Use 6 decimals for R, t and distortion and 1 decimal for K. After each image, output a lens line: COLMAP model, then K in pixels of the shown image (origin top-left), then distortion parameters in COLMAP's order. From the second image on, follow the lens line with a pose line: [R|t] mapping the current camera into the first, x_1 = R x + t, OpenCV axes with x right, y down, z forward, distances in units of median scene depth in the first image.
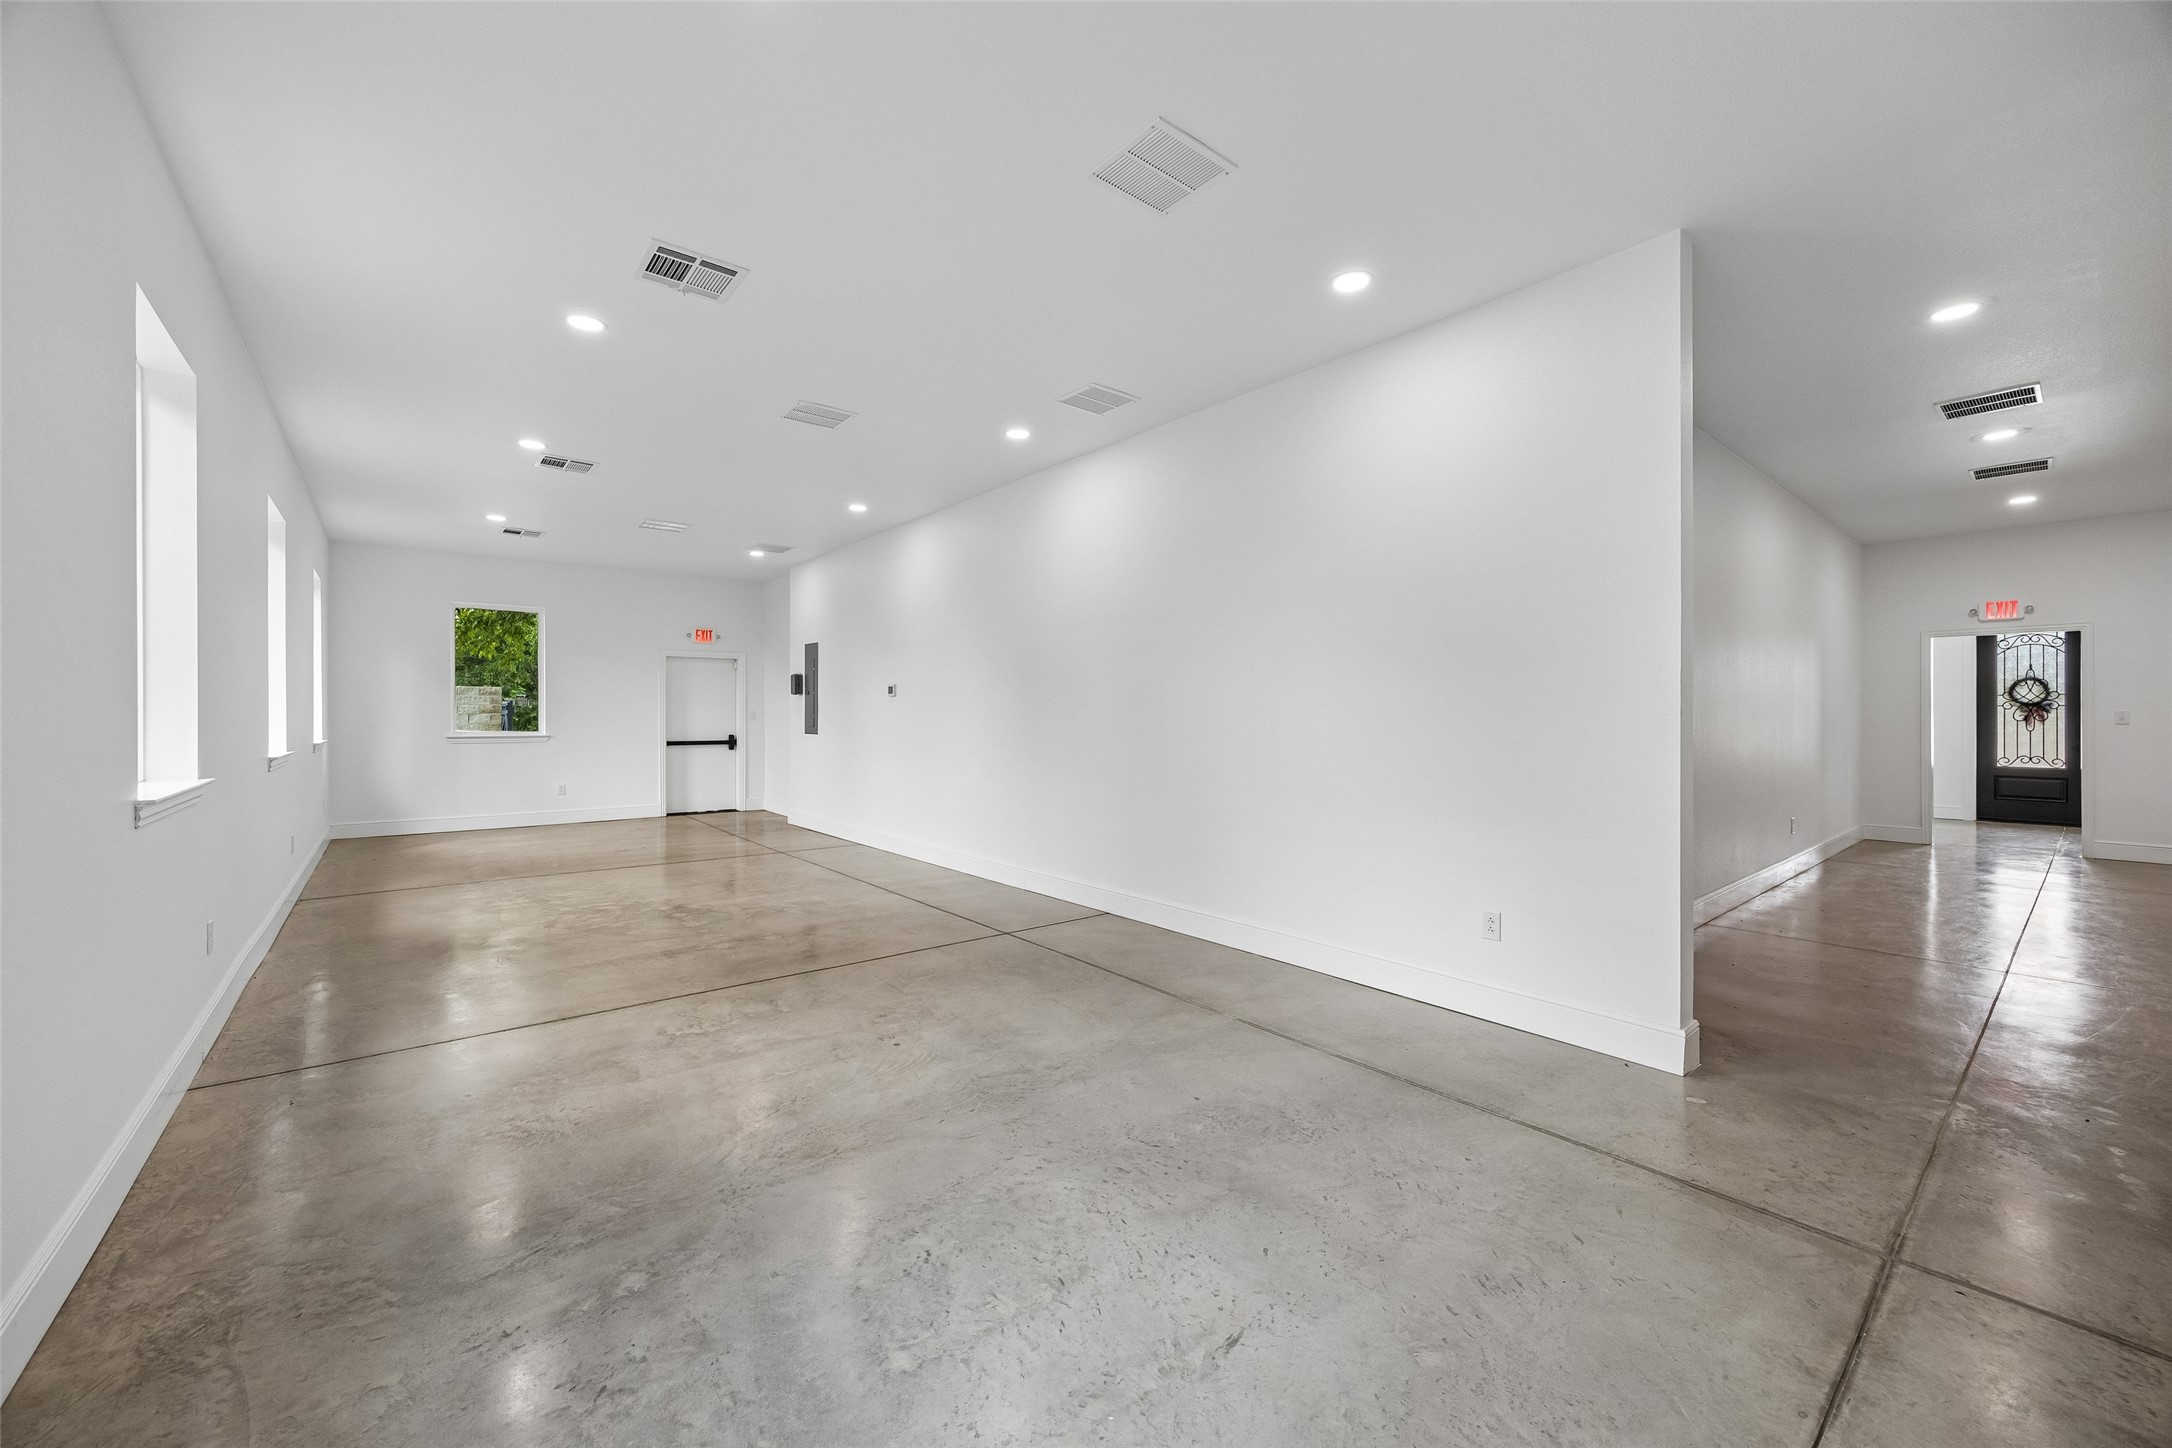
lens RADIAL K [[827.2, 0, 1083.1], [0, 827.2, 719.1], [0, 0, 1]] dist [-0.002451, -0.000360]
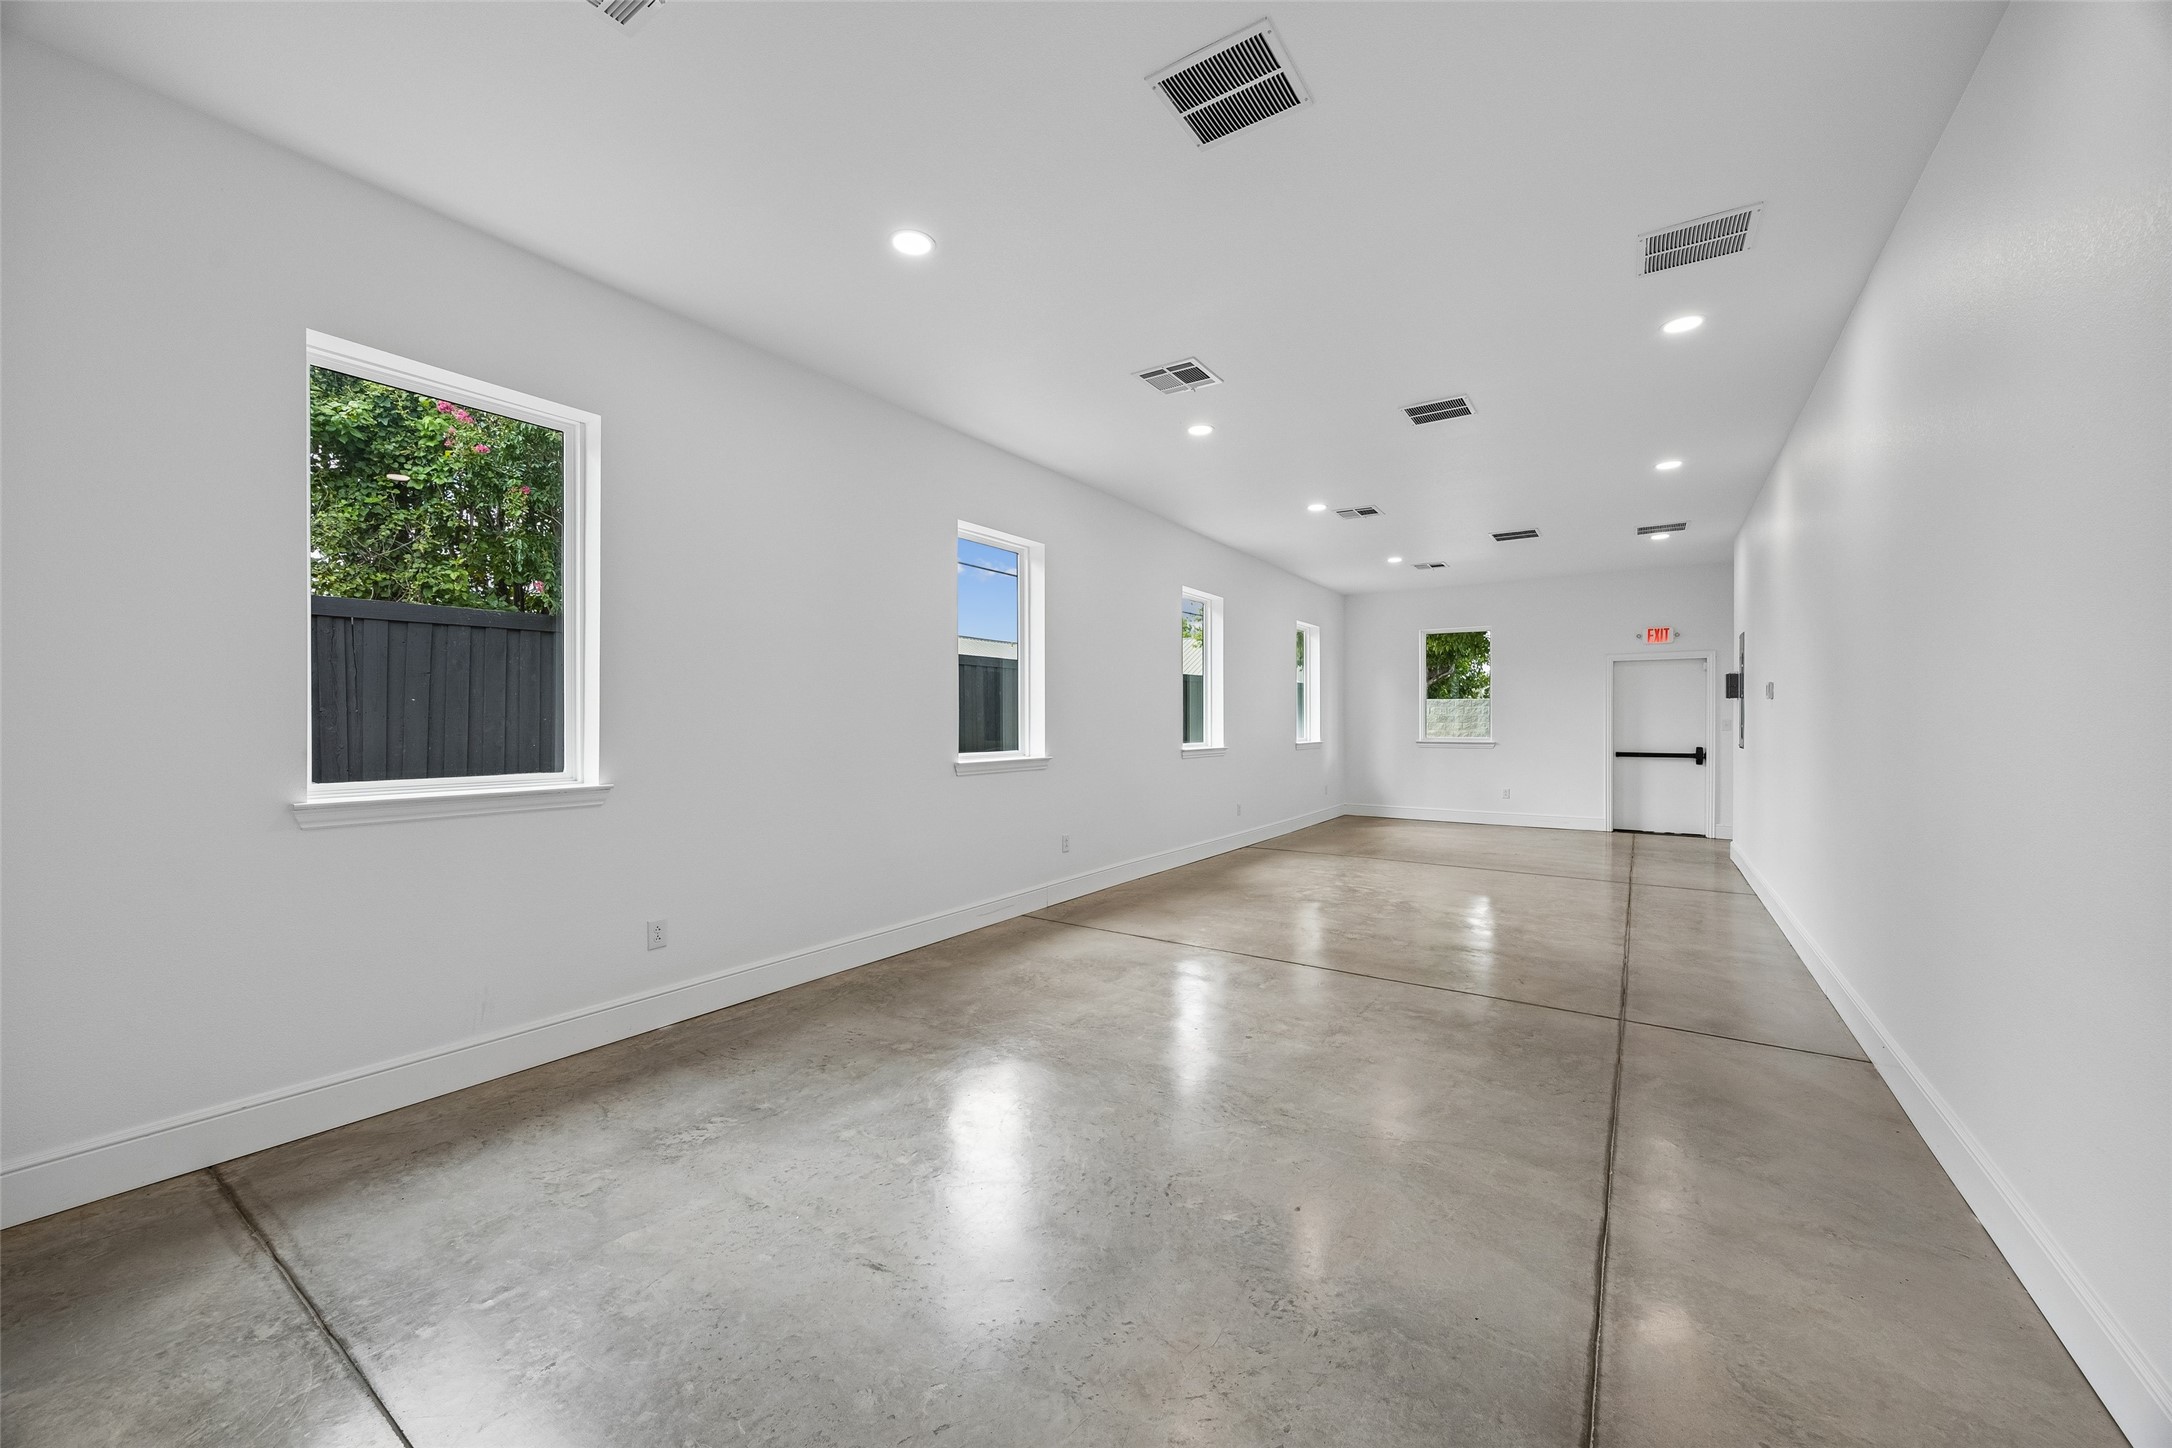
lens RADIAL K [[832.8, 0, 1086.0], [0, 832.8, 724.0], [0, 0, 1]] dist [0.000425, -0.000250]
pose [[0.285761, 0.000784, -0.958301, 0.560200], [-0.006219, 0.999980, -0.001036, -0.000291], [0.958281, 0.006256, 0.285760, 0.385156]]
